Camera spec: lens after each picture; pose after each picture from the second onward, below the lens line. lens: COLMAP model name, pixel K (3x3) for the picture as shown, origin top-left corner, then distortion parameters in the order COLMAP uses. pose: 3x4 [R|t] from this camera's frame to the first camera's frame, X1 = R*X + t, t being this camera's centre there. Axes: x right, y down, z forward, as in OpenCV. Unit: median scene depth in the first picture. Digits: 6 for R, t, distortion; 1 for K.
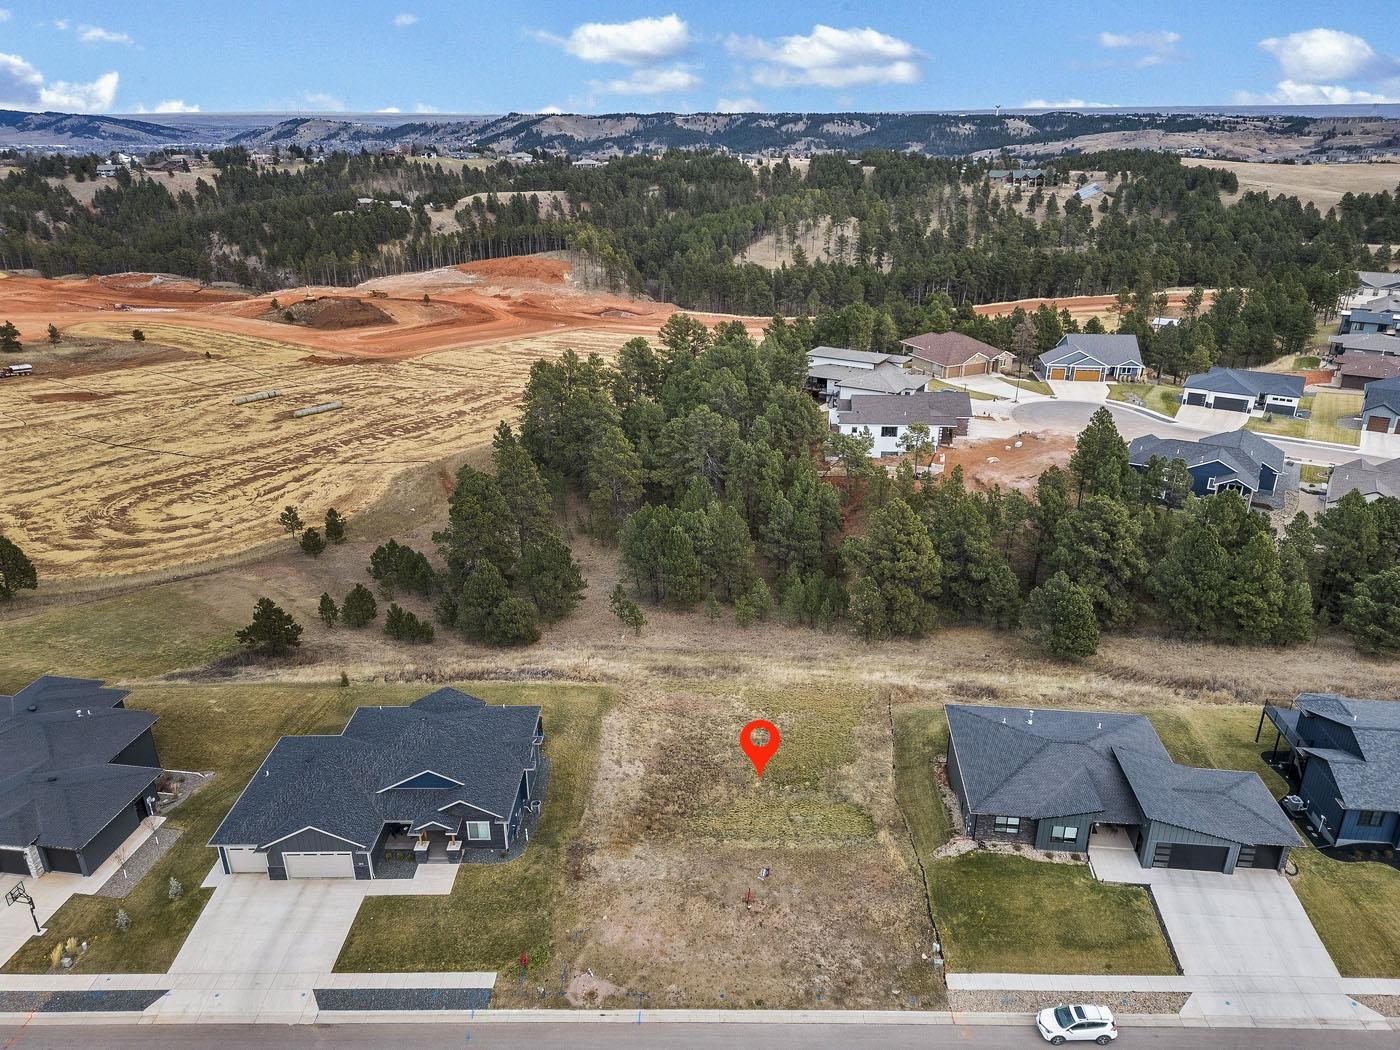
lens RADIAL K [[978.2, 0, 688.2], [0, 978.2, 503.4], [0, 0, 1]] dist [0.085047, -0.083929]
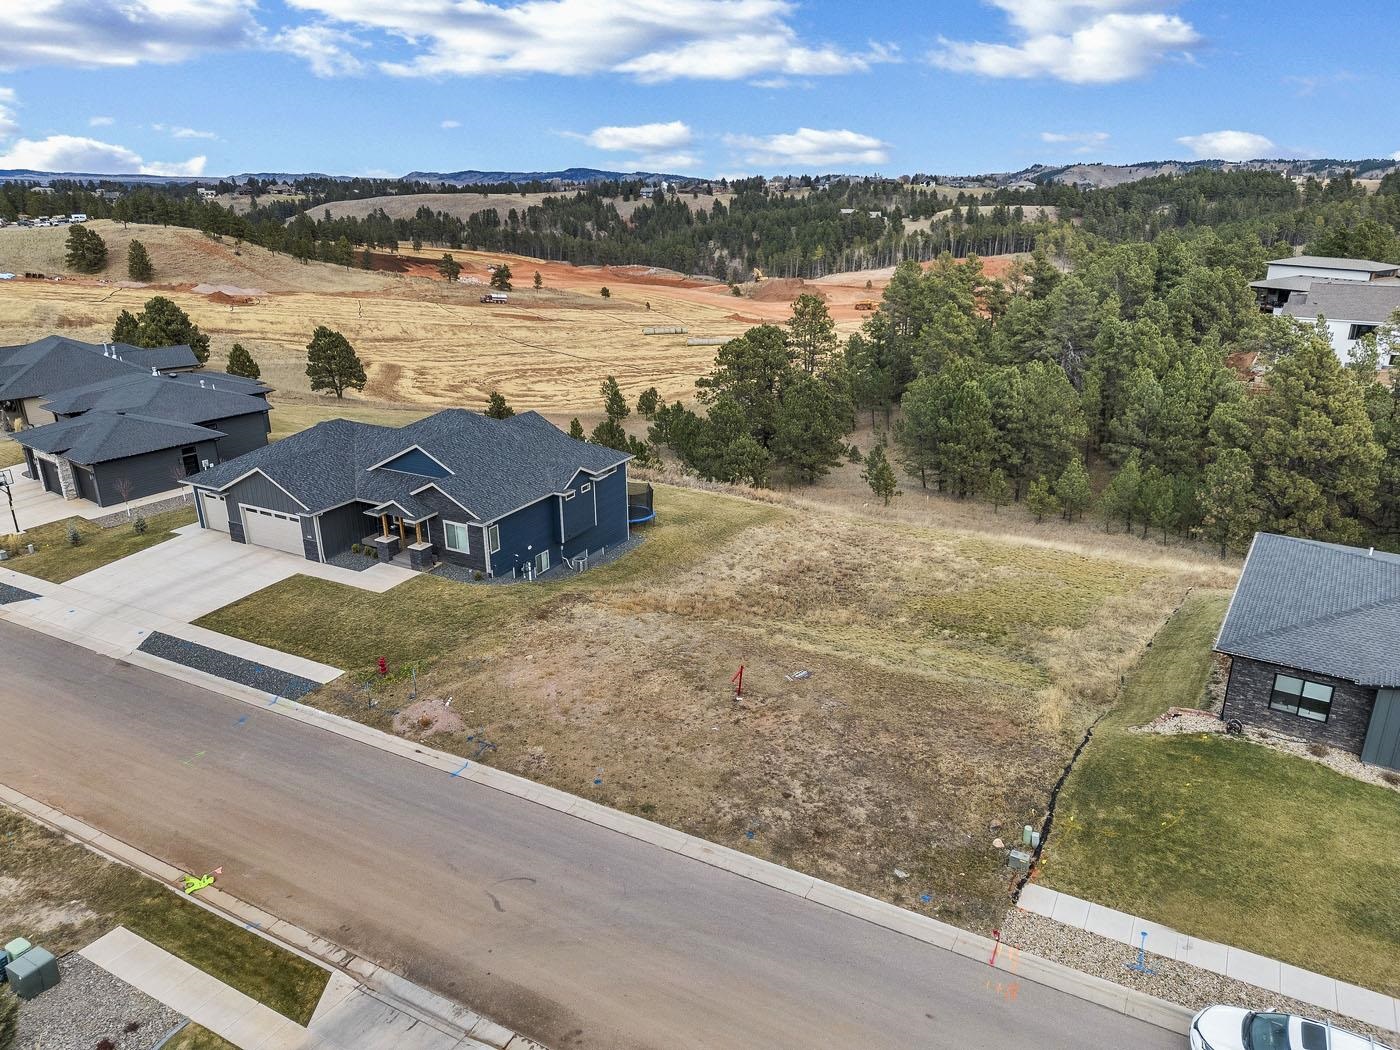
lens RADIAL K [[978.2, 0, 688.2], [0, 978.2, 503.4], [0, 0, 1]] dist [0.085047, -0.083929]
pose [[0.884746, 0.160005, -0.437747, 0.249936], [-0.180314, 0.983597, -0.004916, 0.280901], [0.429780, 0.083281, 0.899085, 0.426977]]
